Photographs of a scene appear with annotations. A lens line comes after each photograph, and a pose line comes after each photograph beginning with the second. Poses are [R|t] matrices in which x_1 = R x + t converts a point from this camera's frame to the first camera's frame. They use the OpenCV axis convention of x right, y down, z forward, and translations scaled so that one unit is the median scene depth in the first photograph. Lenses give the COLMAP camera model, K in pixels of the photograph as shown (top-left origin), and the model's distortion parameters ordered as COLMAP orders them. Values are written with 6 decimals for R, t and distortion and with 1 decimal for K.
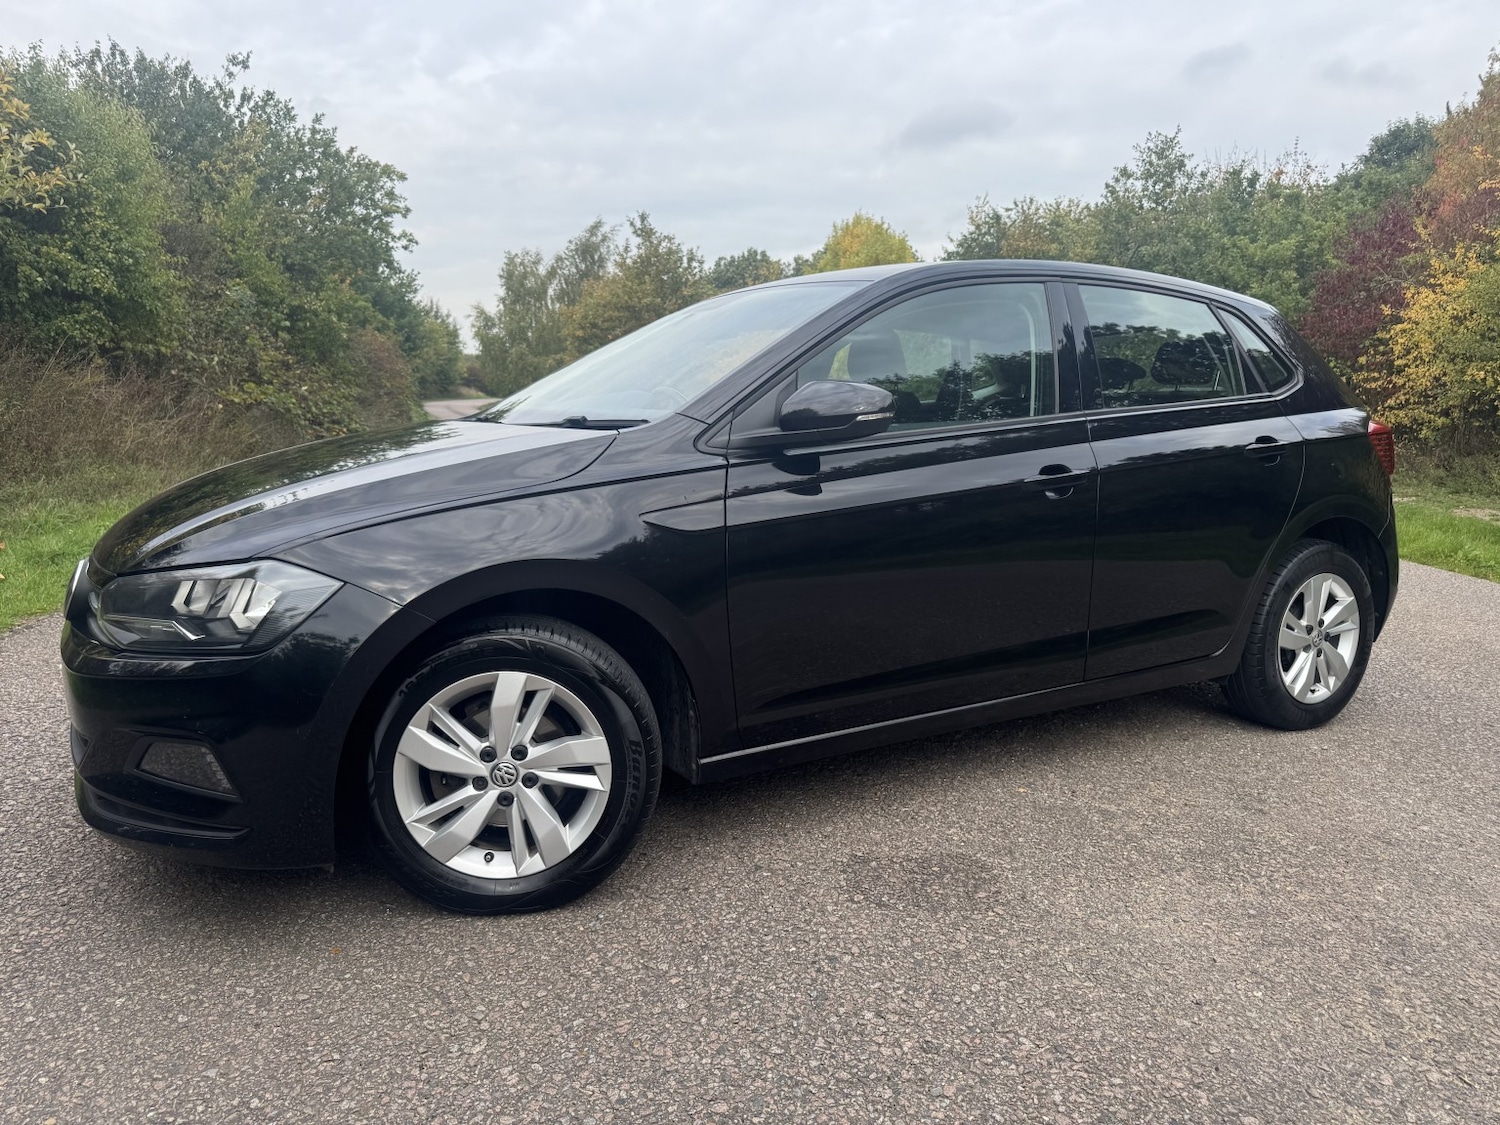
lens RADIAL K [[1076.3, 0, 744.4], [0, 1076.3, 568.4], [0, 0, 1]] dist [0.012727, -0.019491]
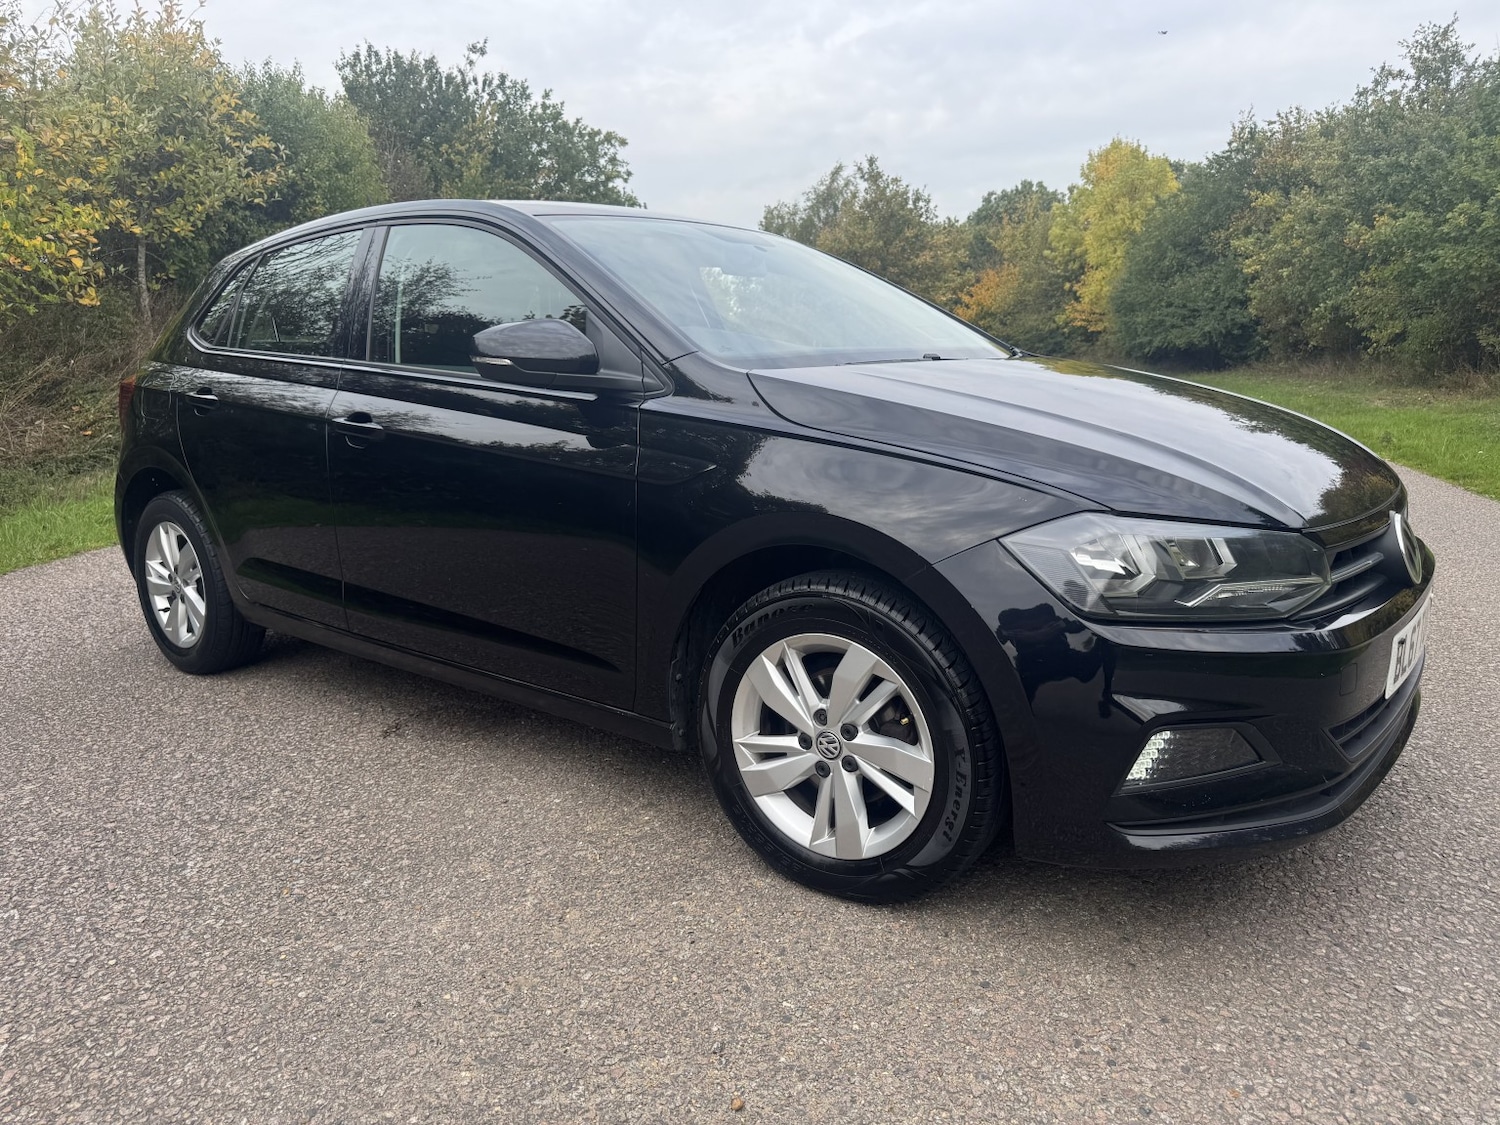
lens RADIAL K [[1076.3, 0, 756.1], [0, 1076.3, 562.9], [0, 0, 1]] dist [0.012727, -0.019491]
pose [[0.968735, 0.014198, -0.247691, 0.107184], [-0.003394, 0.999026, 0.043992, 0.005367], [0.248074, -0.041776, 0.967840, -0.020732]]
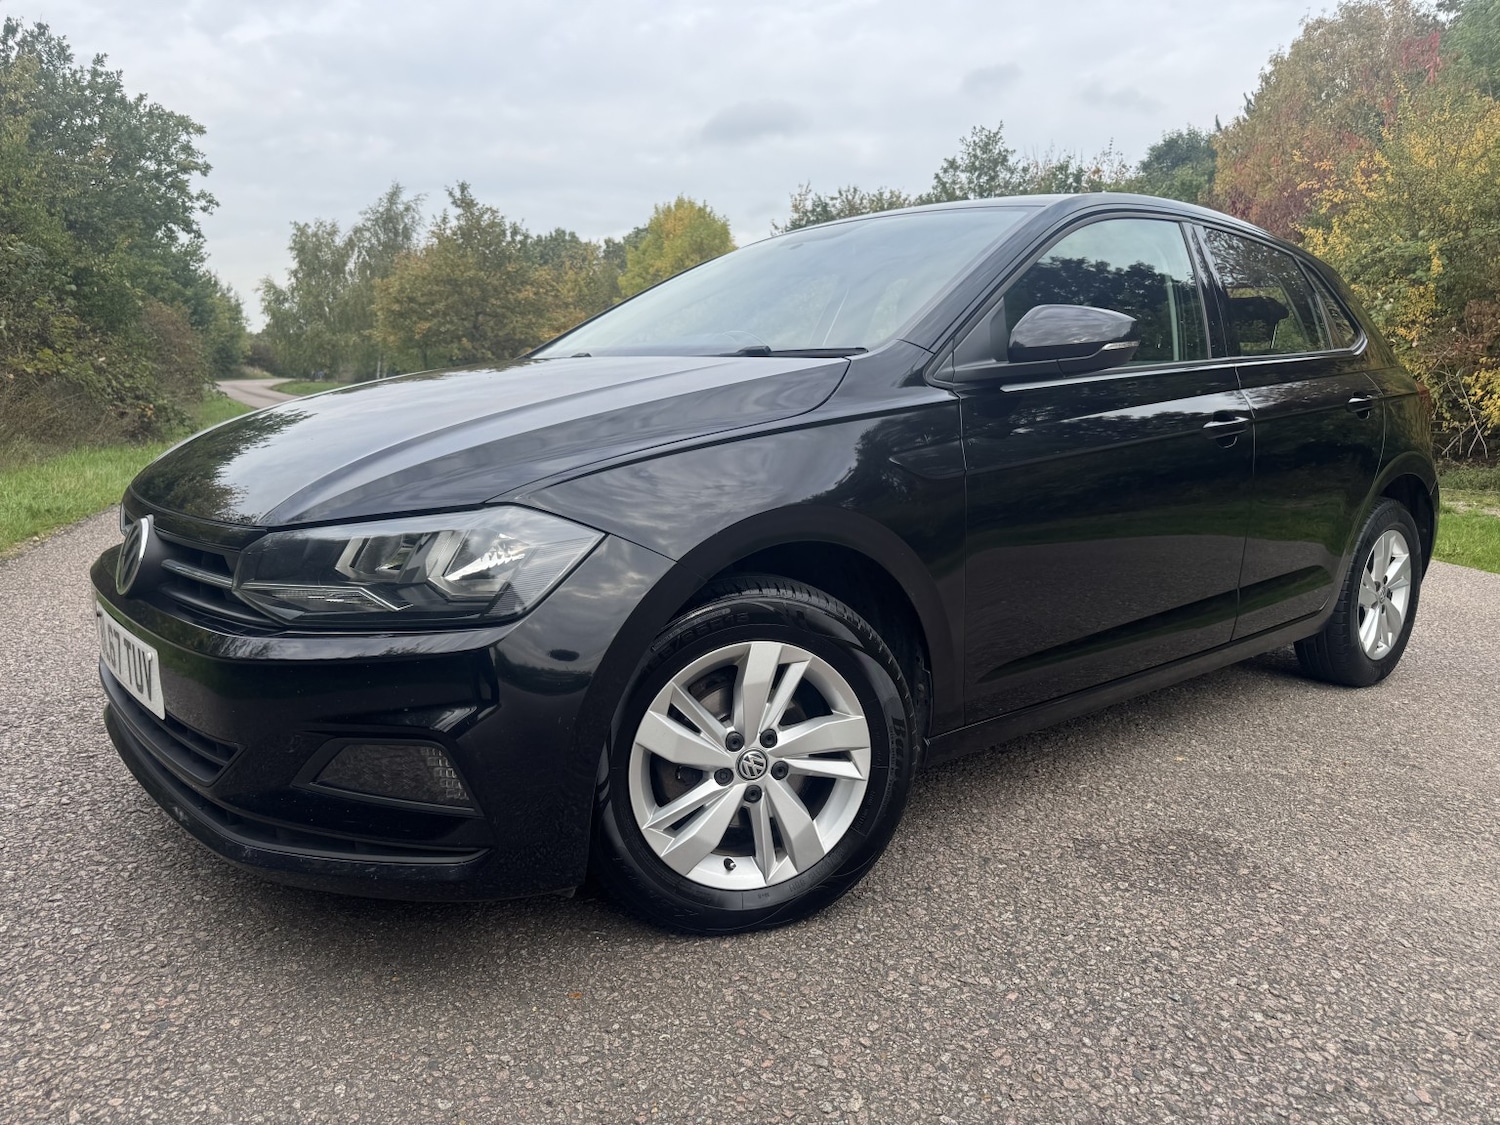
lens RADIAL K [[1076.3, 0, 745.8], [0, 1076.3, 574.0], [0, 0, 1]] dist [0.012727, -0.019491]
pose [[0.983844, -0.018910, 0.178028, -0.045230], [0.015933, 0.999709, 0.018137, 0.003417], [-0.178319, -0.015008, 0.983858, 0.022519]]
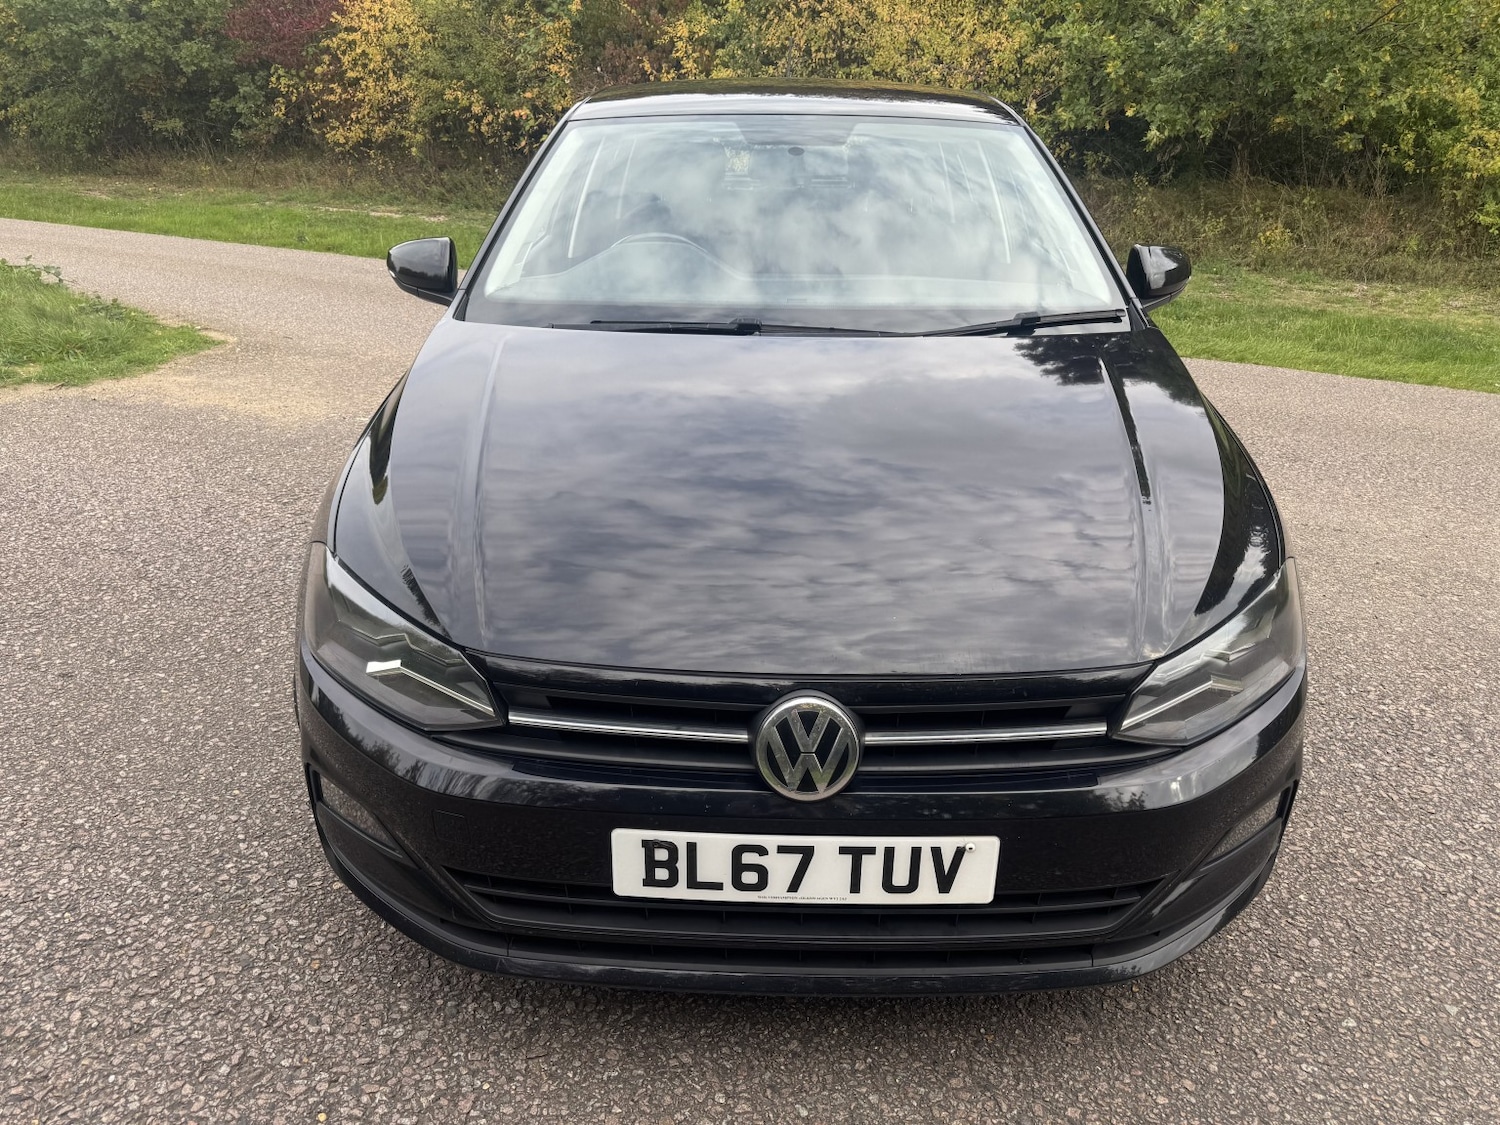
lens RADIAL K [[1076.3, 0, 761.1], [0, 1076.3, 564.6], [0, 0, 1]] dist [0.012727, -0.019491]
pose [[0.498624, -0.337922, 0.798237, -0.147650], [0.115833, 0.938598, 0.324986, -0.036940], [-0.859044, -0.069584, 0.507150, 0.101951]]
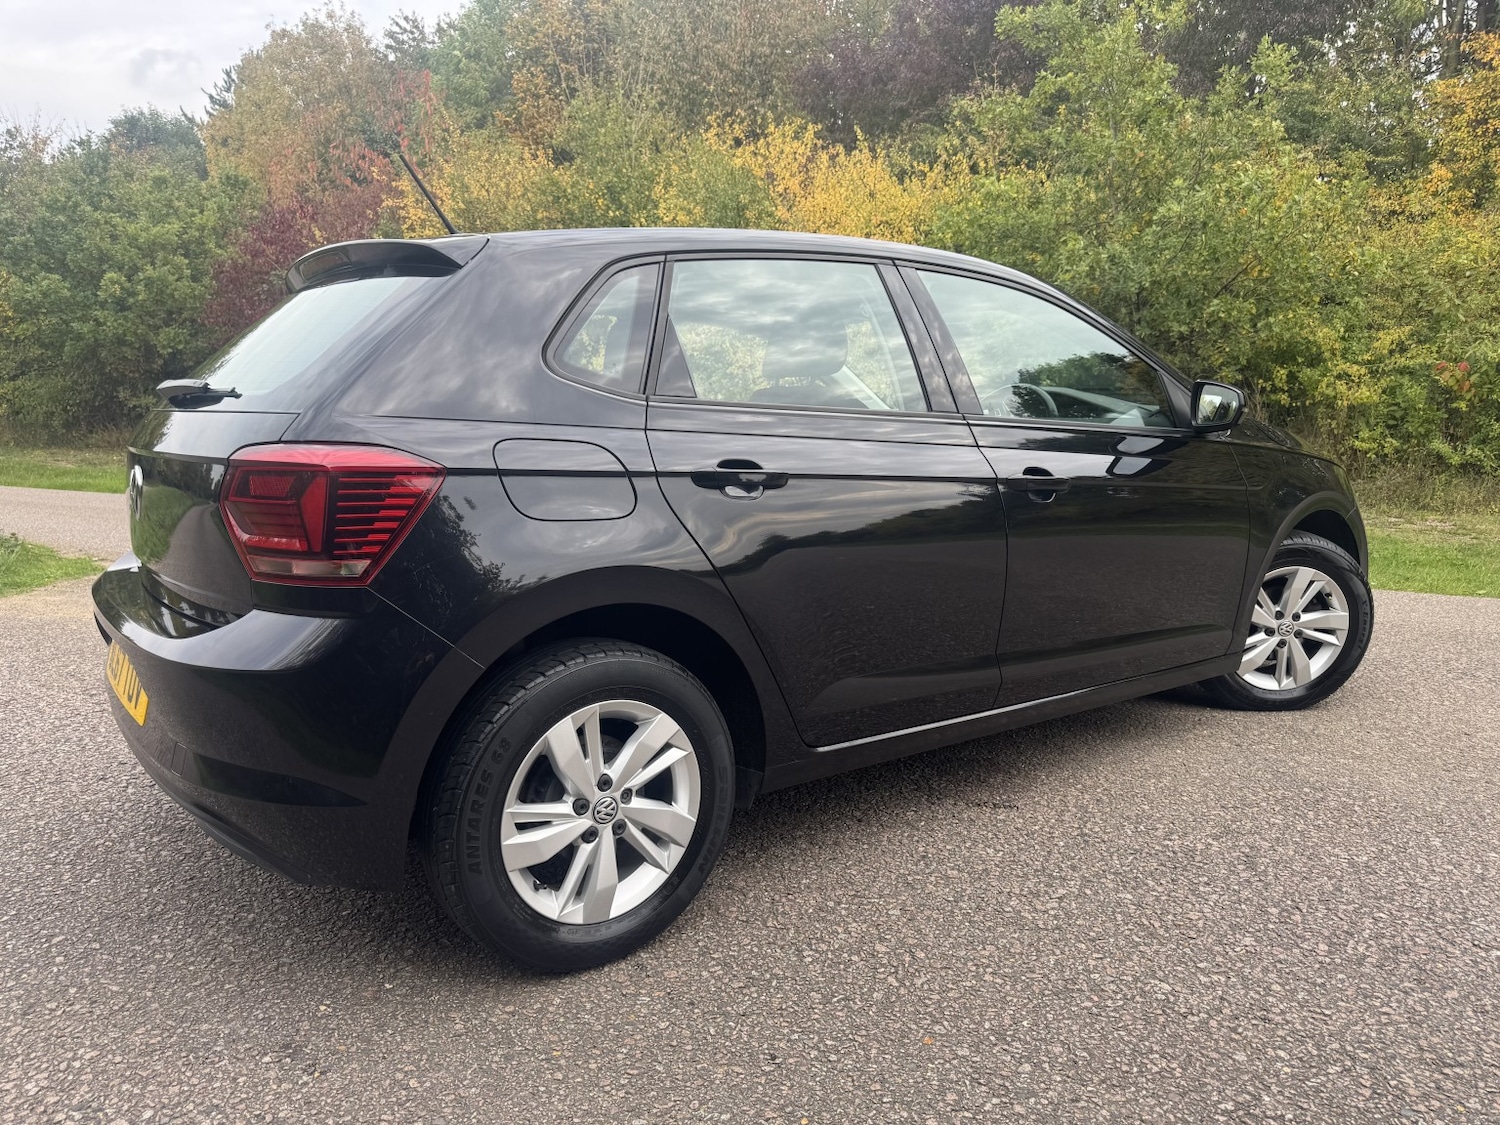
lens RADIAL K [[1076.3, 0, 755.2], [0, 1076.3, 557.9], [0, 0, 1]] dist [0.012727, -0.019491]
pose [[0.482389, -0.141598, 0.864437, -0.133583], [0.136986, 0.986901, 0.085214, -0.015001], [-0.865180, 0.077309, 0.495467, 0.075545]]
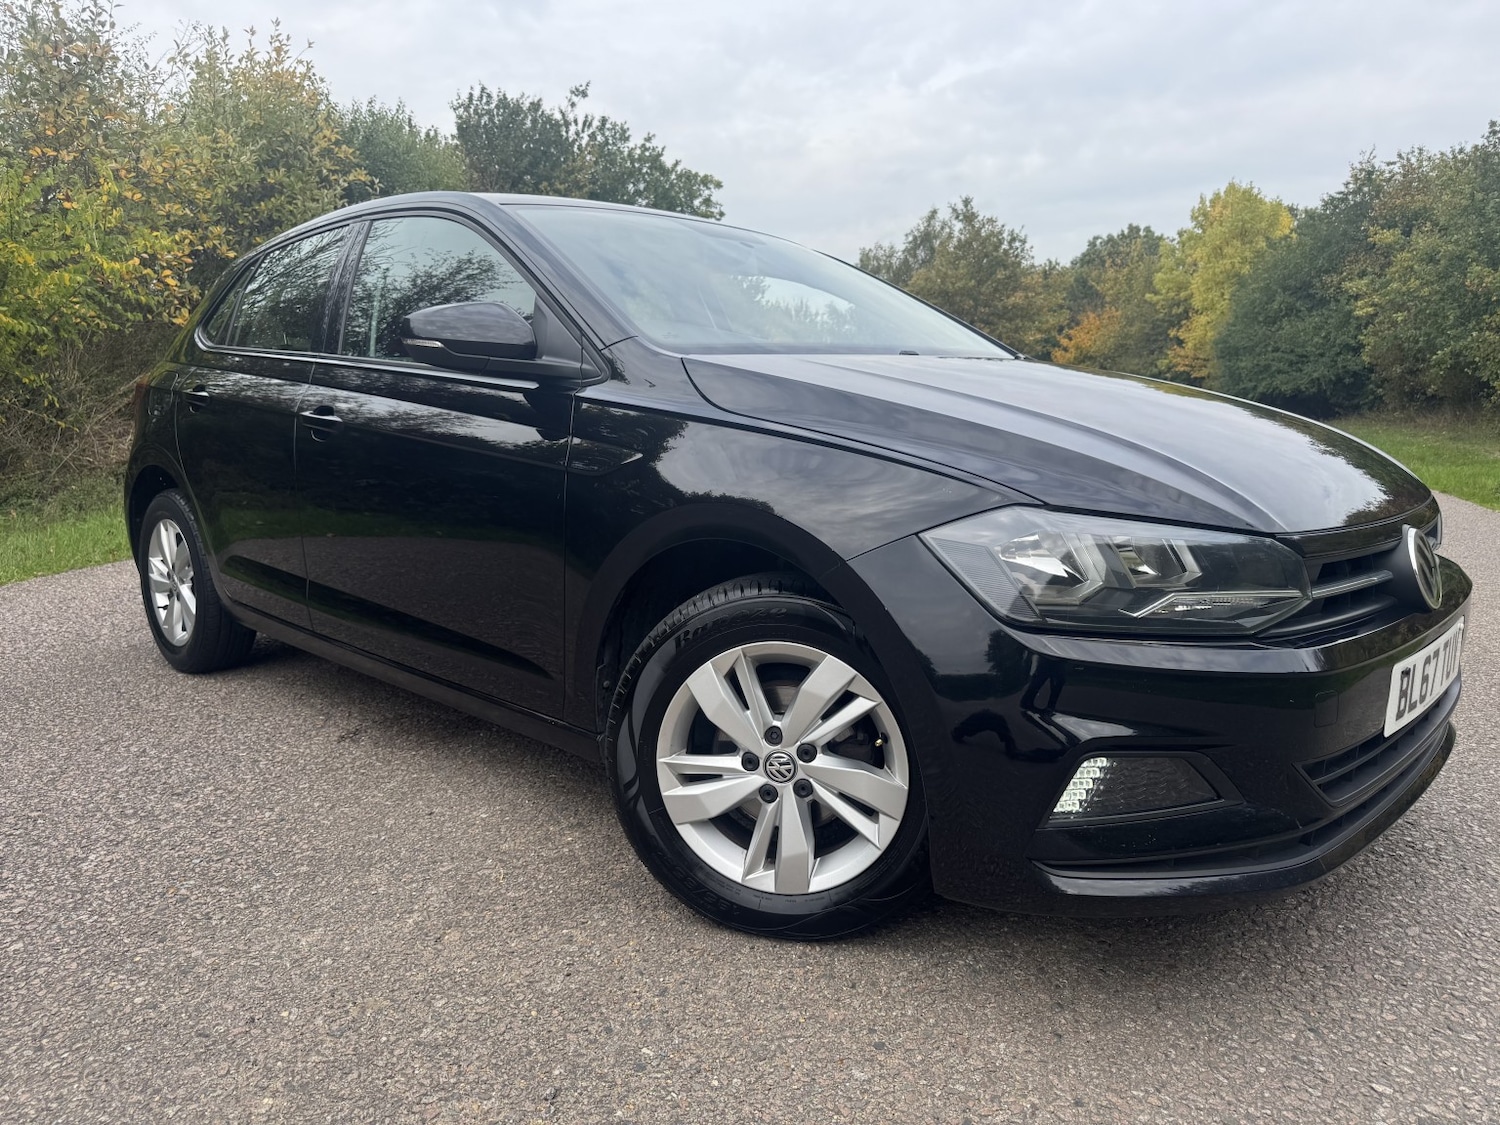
lens RADIAL K [[1076.3, 0, 747.6], [0, 1076.3, 565.4], [0, 0, 1]] dist [0.012727, -0.019491]
pose [[0.940770, 0.038682, -0.336832, 0.121261], [-0.036993, 0.999250, 0.011432, 0.009320], [0.337022, 0.001705, 0.941495, -0.006233]]
